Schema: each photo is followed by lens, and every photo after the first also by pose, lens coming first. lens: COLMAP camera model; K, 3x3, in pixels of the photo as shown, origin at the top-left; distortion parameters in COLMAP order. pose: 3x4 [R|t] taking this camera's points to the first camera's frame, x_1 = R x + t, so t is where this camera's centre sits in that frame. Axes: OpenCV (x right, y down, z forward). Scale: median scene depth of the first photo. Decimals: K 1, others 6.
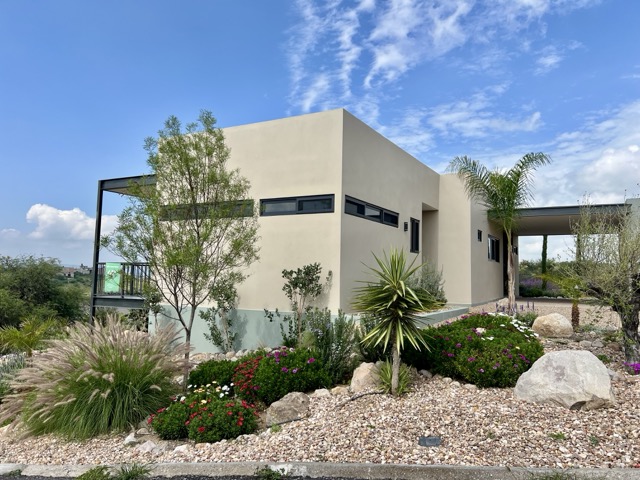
lens RADIAL K [[458.0, 0, 320.0], [0, 458.0, 240.0], [0, 0, 1]] dist [0.056810, -0.061630]
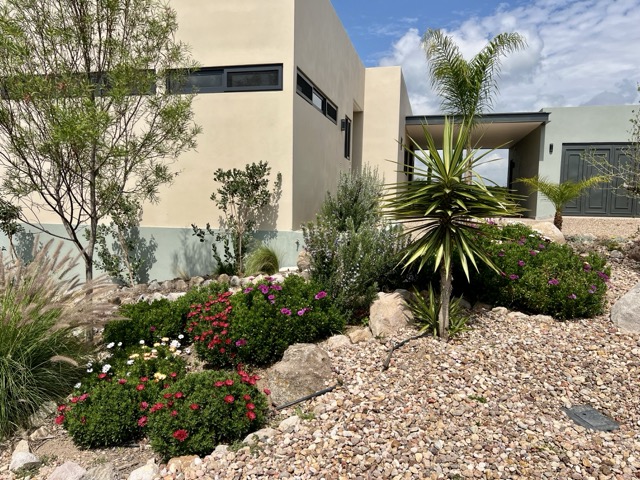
lens RADIAL K [[467.3, 0, 320.4], [0, 467.3, 250.4], [0, 0, 1]] dist [0.076275, -0.077356]
pose [[0.962954, -0.031780, 0.267786, -0.125448], [-0.020173, 0.981760, 0.189052, 0.047465], [-0.268910, -0.187451, 0.944749, 0.247819]]
